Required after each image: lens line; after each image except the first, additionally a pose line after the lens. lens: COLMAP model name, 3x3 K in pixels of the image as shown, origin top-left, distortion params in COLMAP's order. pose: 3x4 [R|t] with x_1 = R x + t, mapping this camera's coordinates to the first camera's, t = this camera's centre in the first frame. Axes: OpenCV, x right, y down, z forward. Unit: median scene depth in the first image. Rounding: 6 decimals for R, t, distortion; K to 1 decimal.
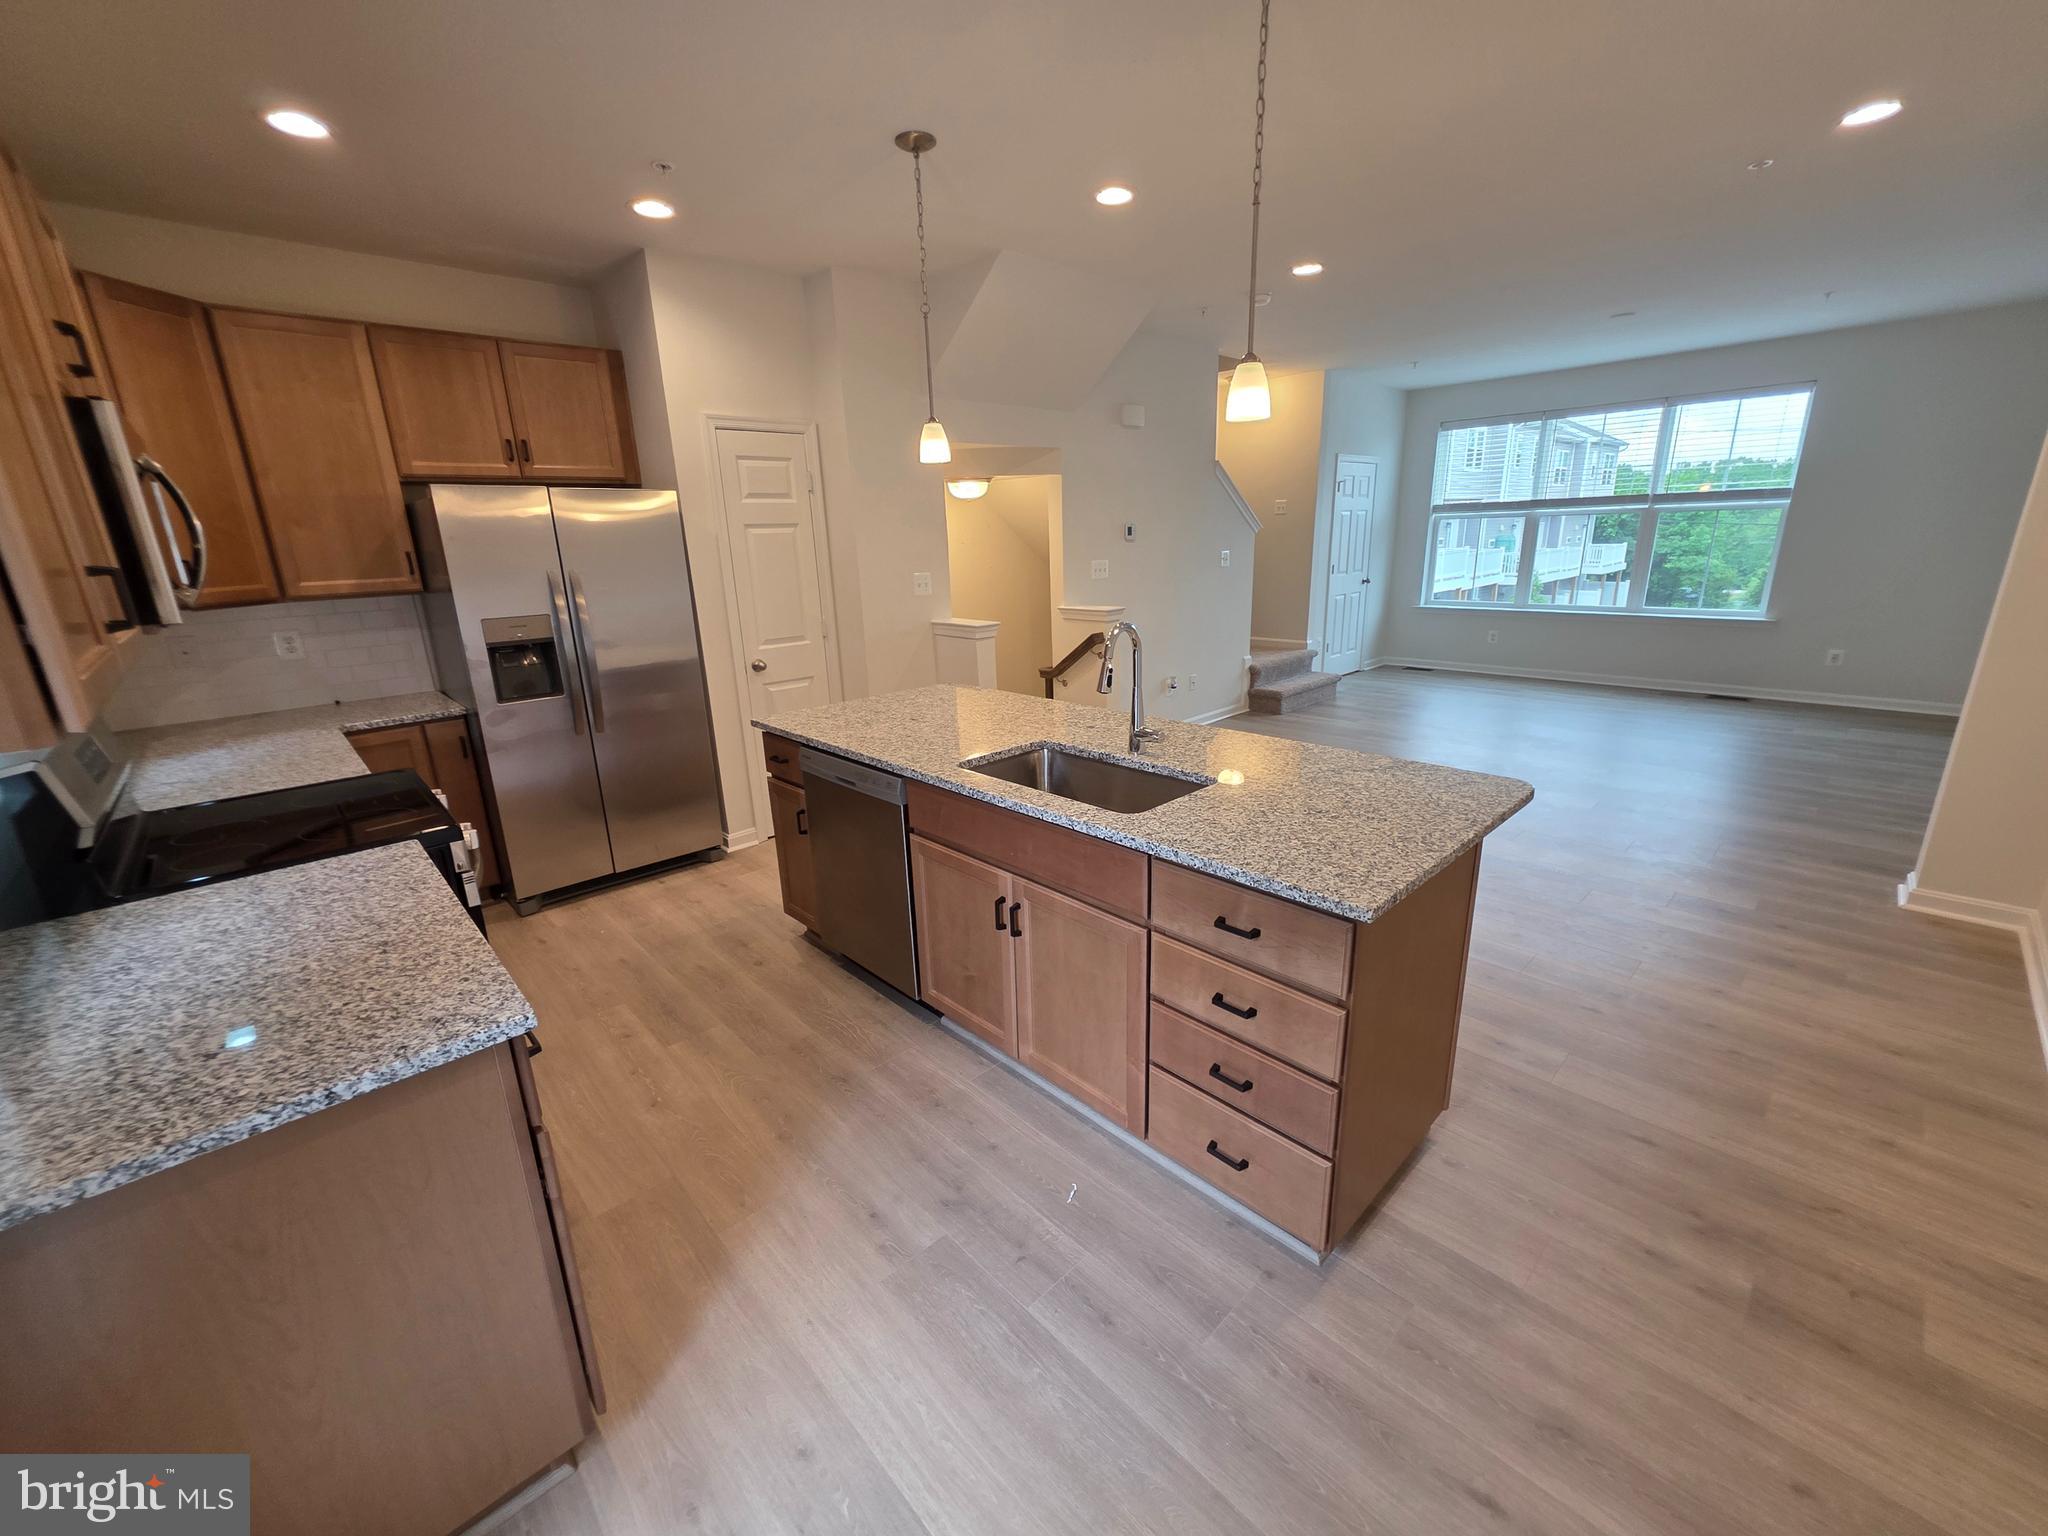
lens RADIAL K [[816.0, 0, 1020.6], [0, 816.0, 766.7], [0, 0, 1]] dist [0.004831, -0.000300]
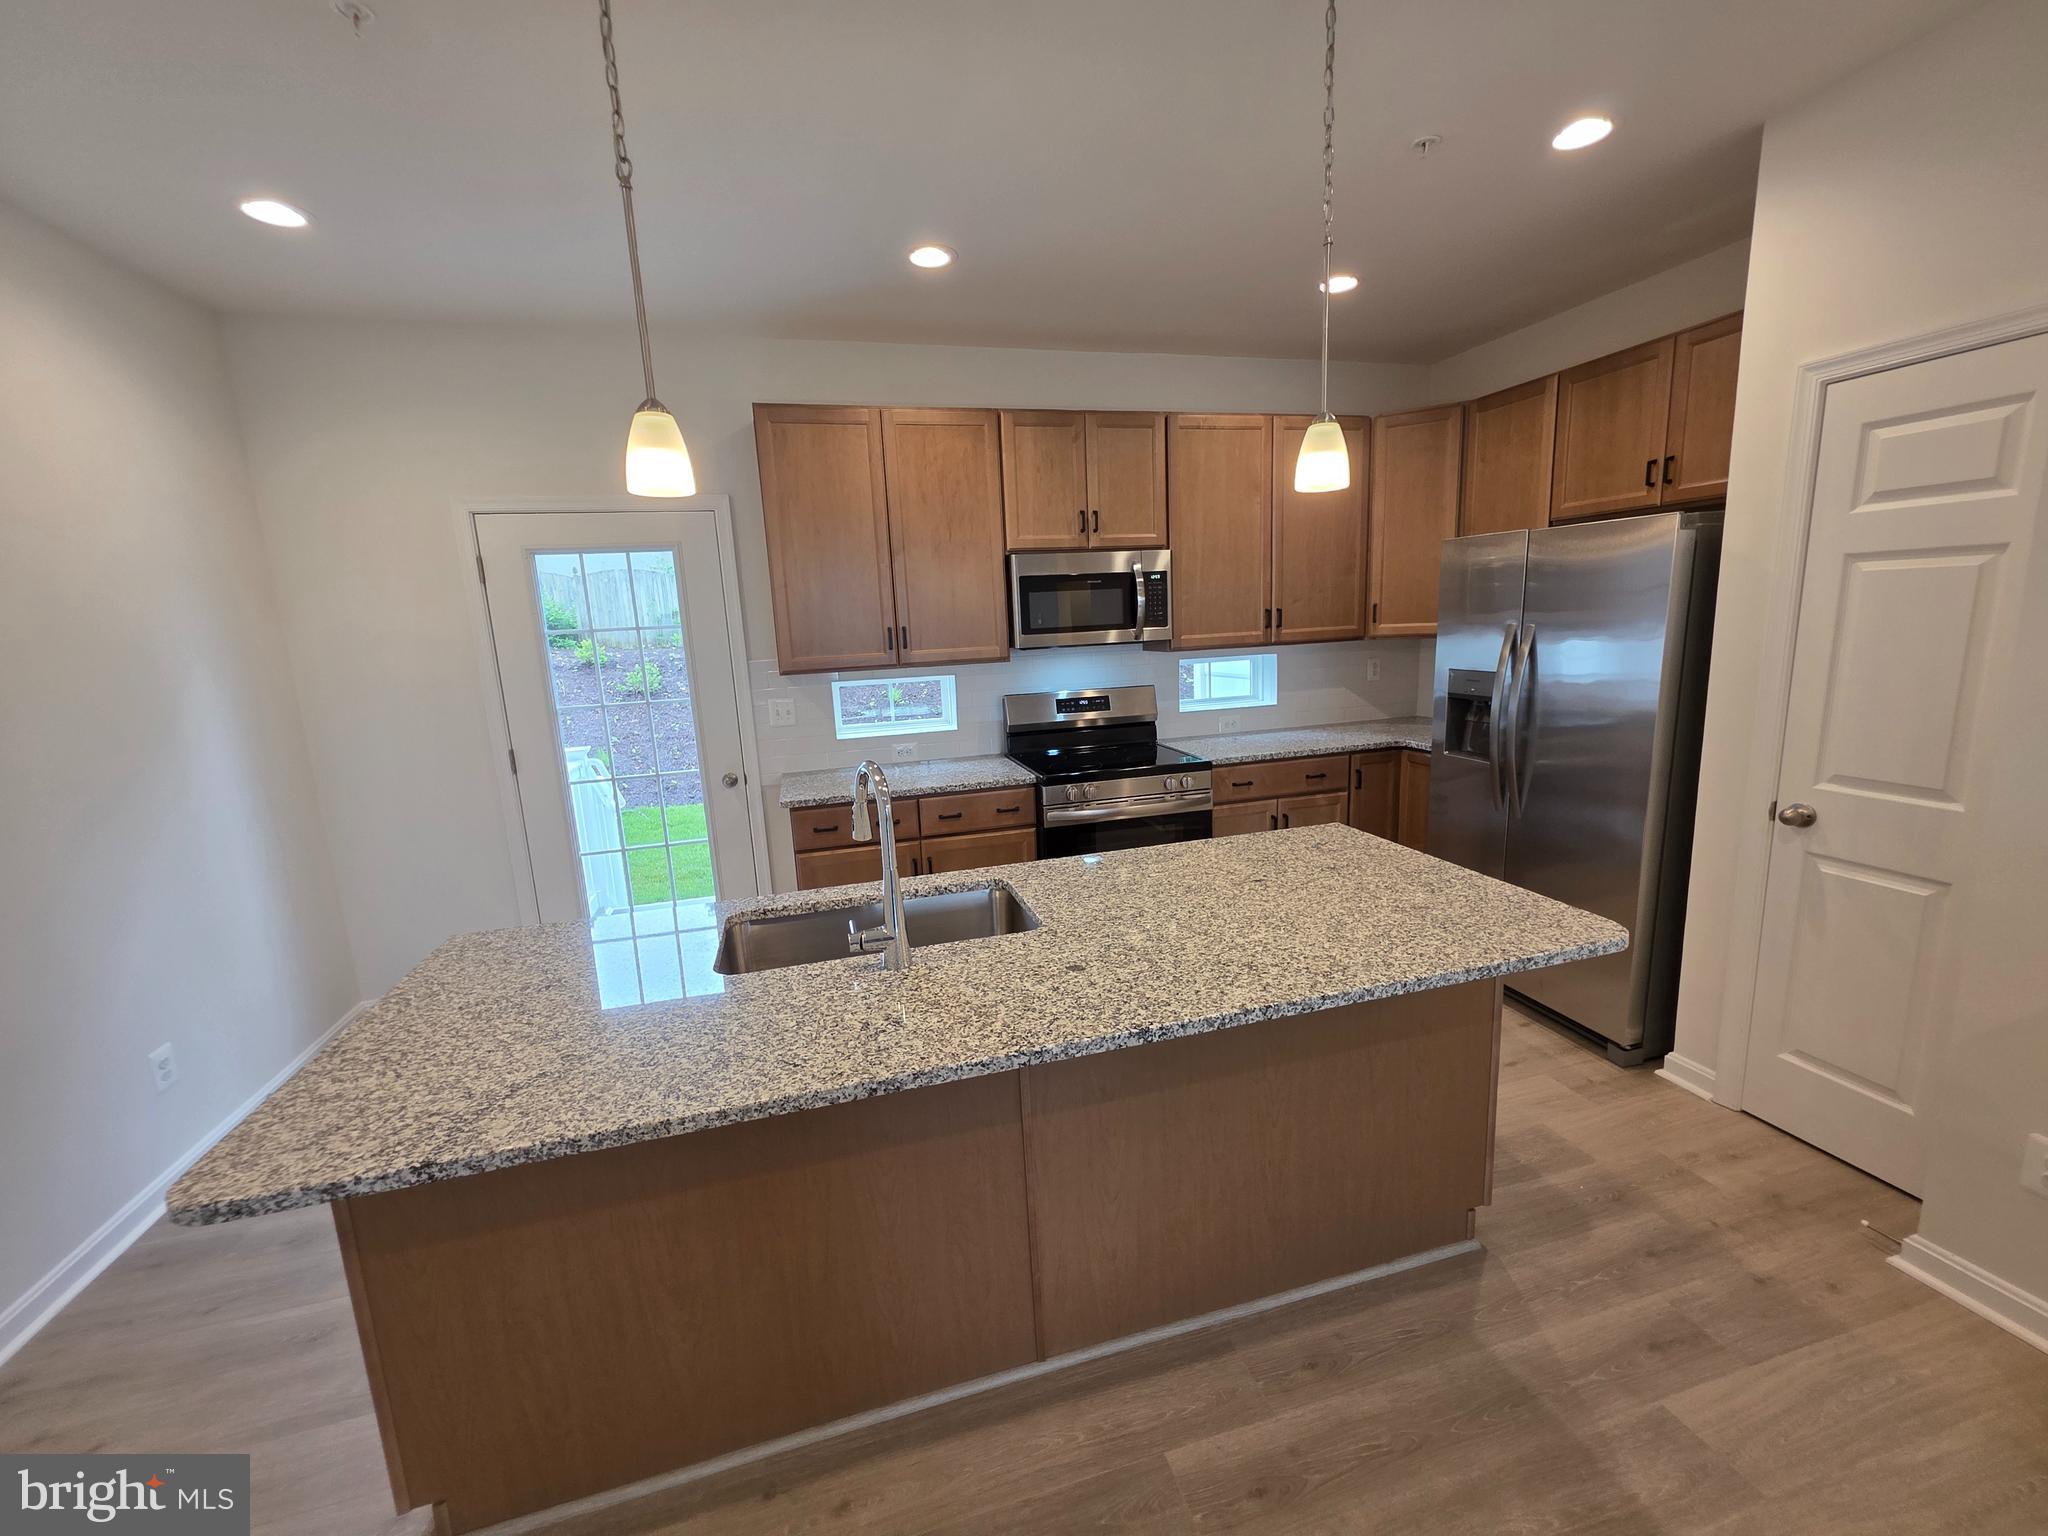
lens RADIAL K [[816.0, 0, 1026.1], [0, 816.0, 764.3], [0, 0, 1]] dist [0.004831, -0.000300]
pose [[-0.460406, 0.210817, -0.862313, 0.542424], [-0.187029, 0.926551, 0.326380, -0.346883], [0.867783, 0.311545, -0.387160, 1.117528]]
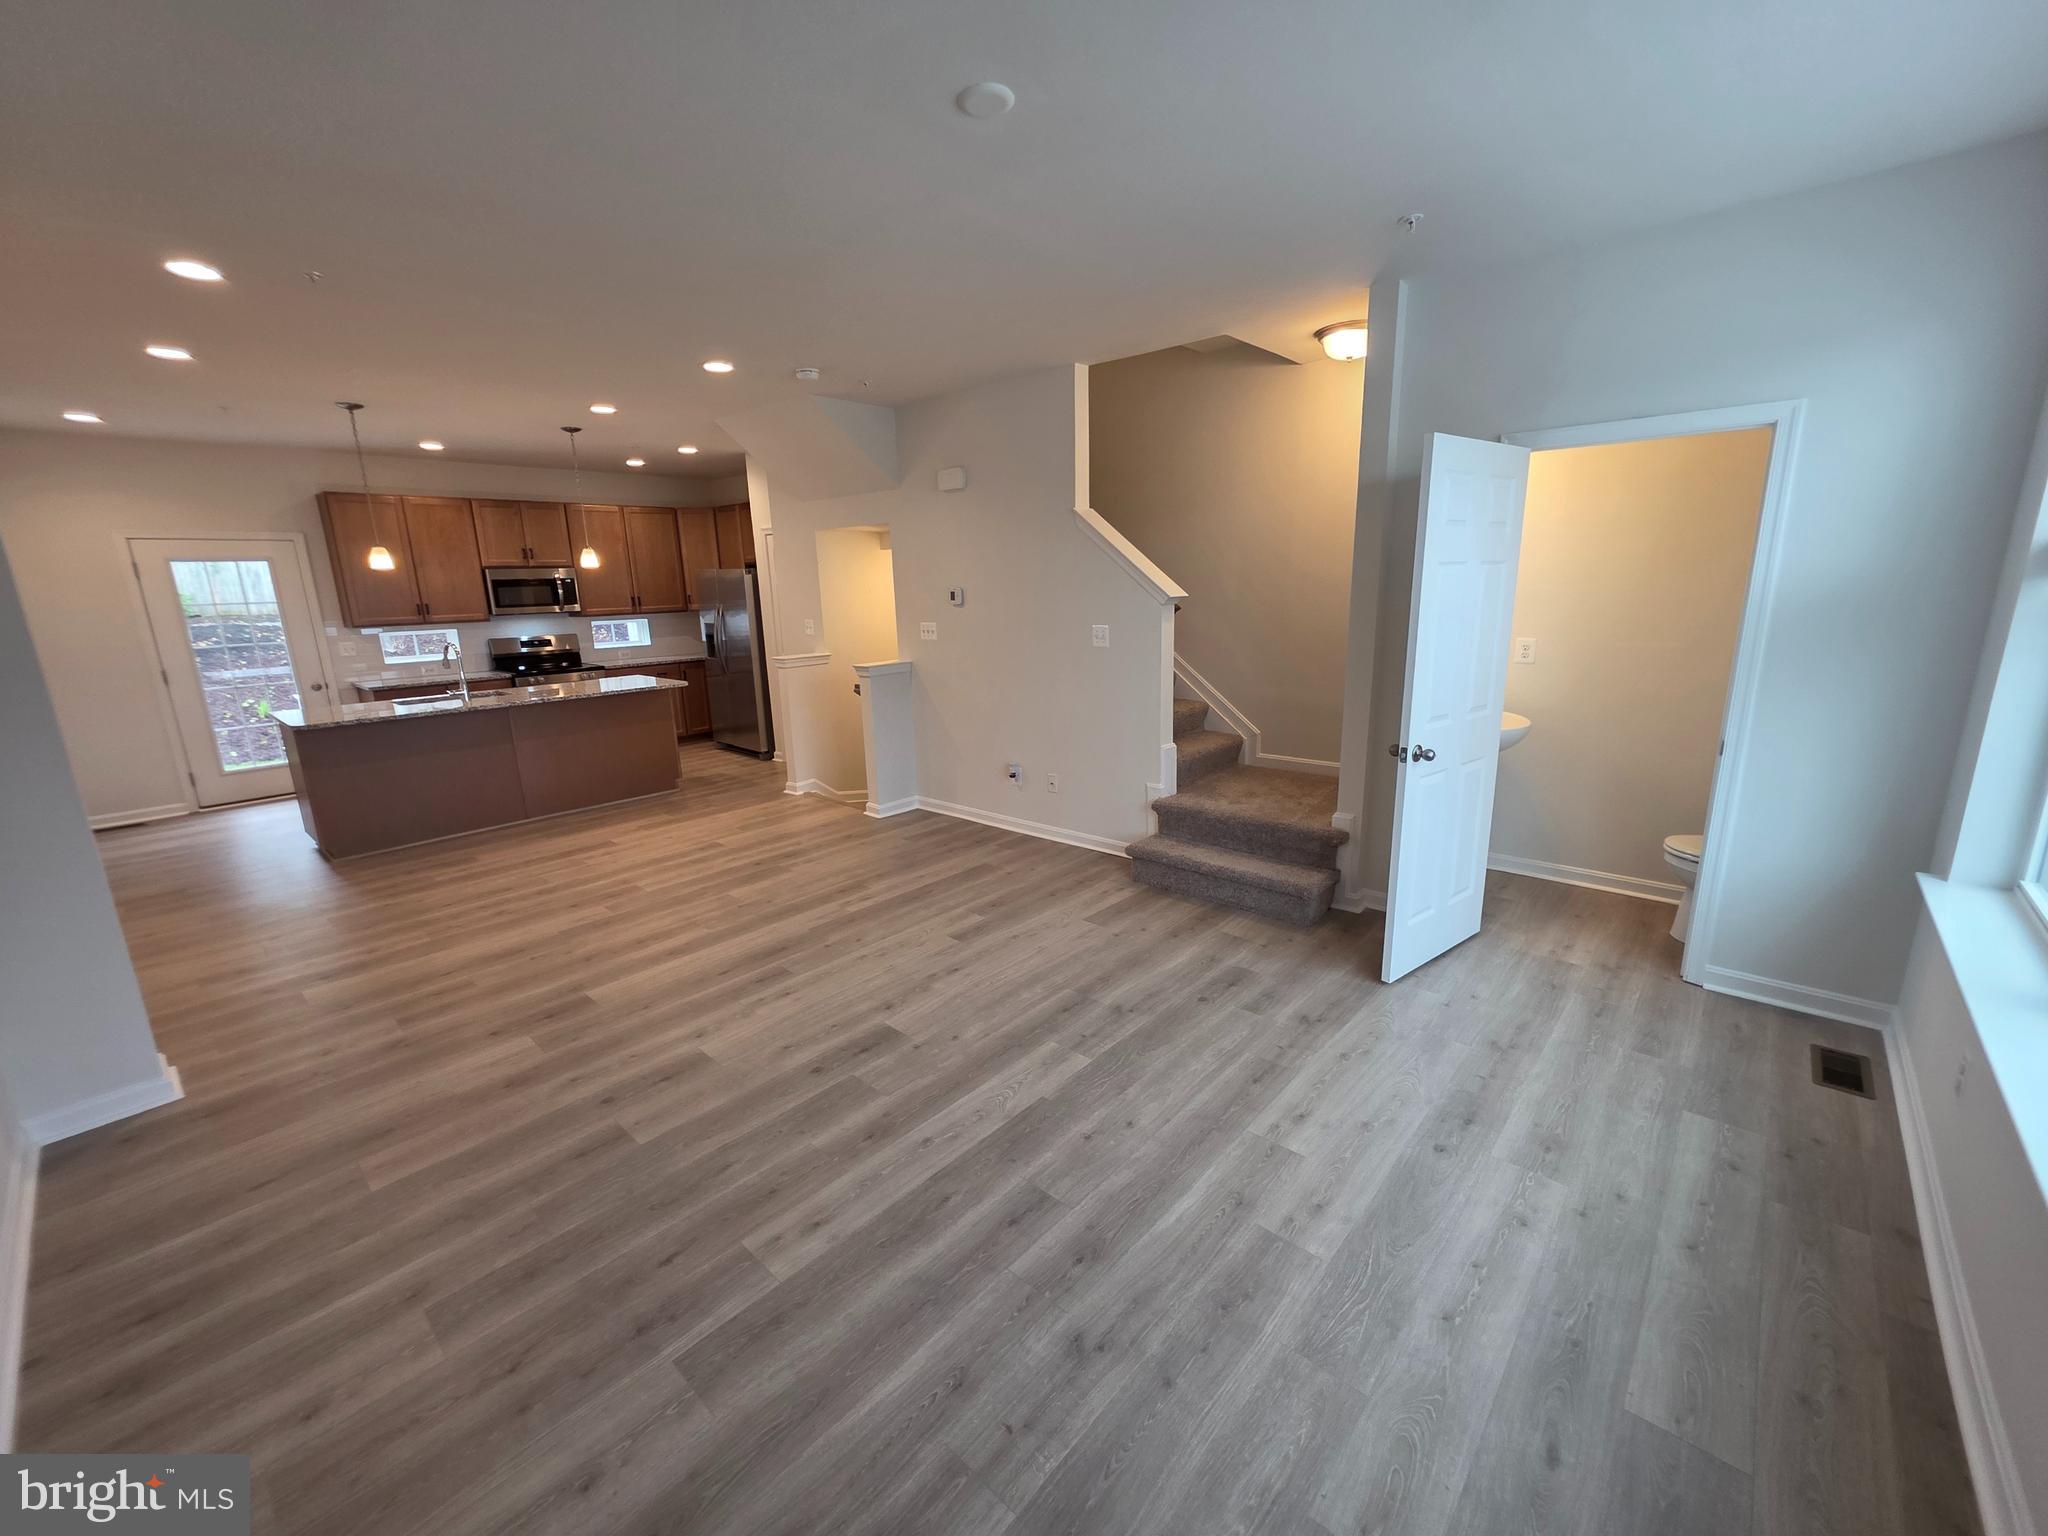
lens RADIAL K [[816.0, 0, 1027.0], [0, 816.0, 770.2], [0, 0, 1]] dist [0.004831, -0.000300]
pose [[0.095539, 0.261496, -0.960464, 2.212939], [-0.256477, 0.938767, 0.230077, -0.667200], [0.961817, 0.224355, 0.156756, 1.894634]]
